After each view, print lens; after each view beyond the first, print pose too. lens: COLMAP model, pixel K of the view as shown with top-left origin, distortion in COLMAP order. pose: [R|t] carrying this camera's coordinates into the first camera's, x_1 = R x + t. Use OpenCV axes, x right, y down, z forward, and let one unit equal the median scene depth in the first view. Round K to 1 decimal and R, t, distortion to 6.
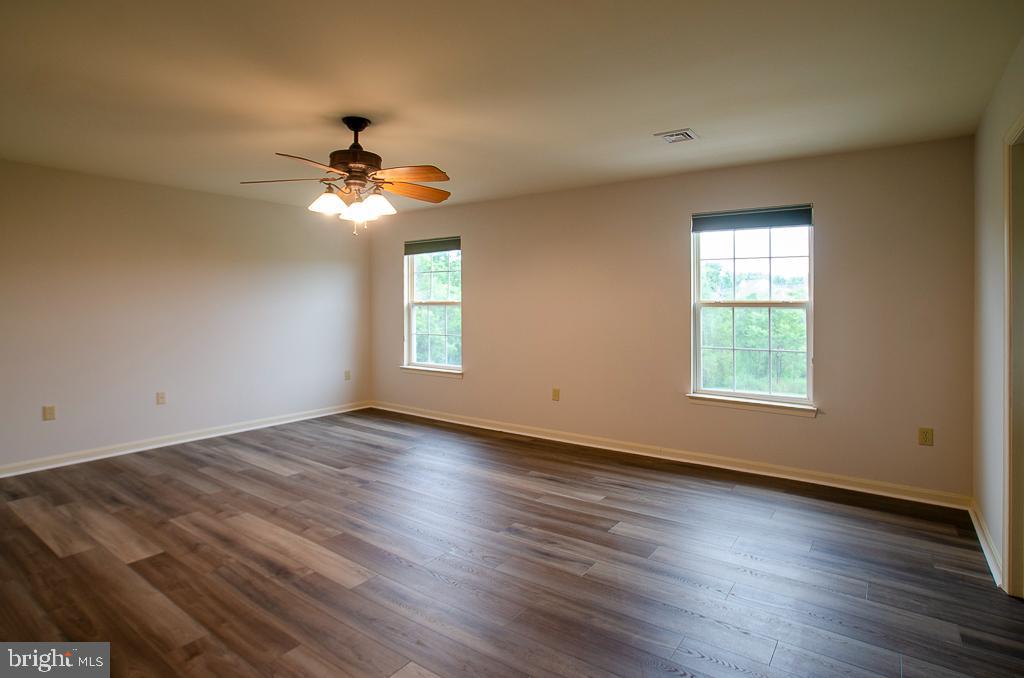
lens RADIAL K [[521.9, 0, 536.1], [0, 521.9, 343.2], [0, 0, 1]] dist [-0.026358, 0.000826]
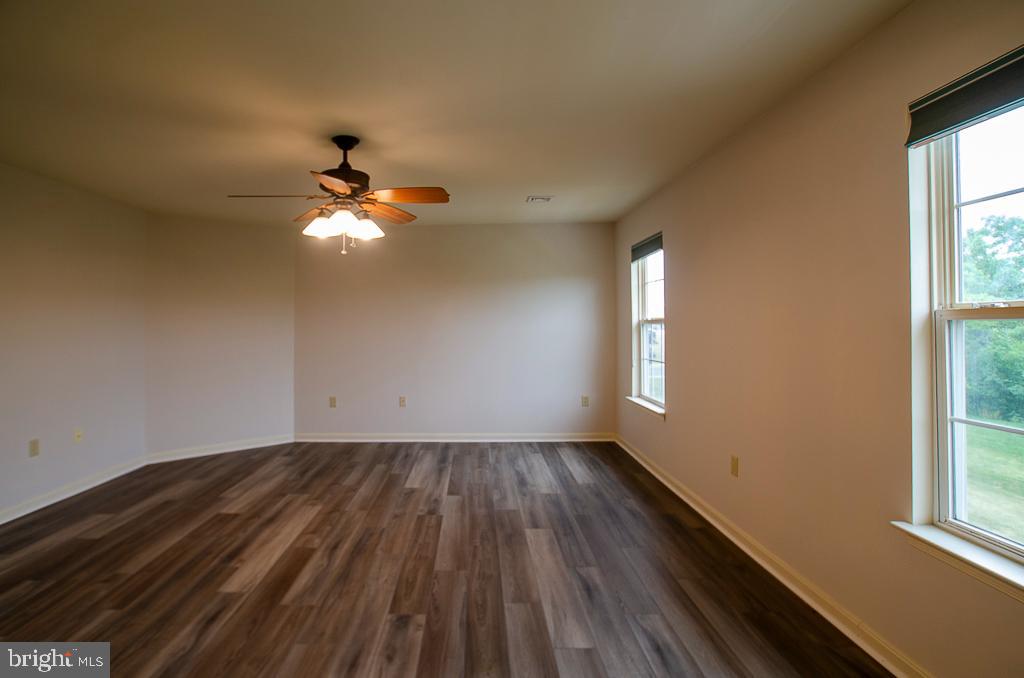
lens RADIAL K [[545.8, 0, 460.2], [0, 545.8, 341.1], [0, 0, 1]] dist [-0.030205, 0.001034]
pose [[0.538961, 0.014604, -0.842204, 0.612017], [-0.051491, 0.998551, -0.015636, -0.032507], [0.840755, 0.051793, 0.538932, 0.590945]]
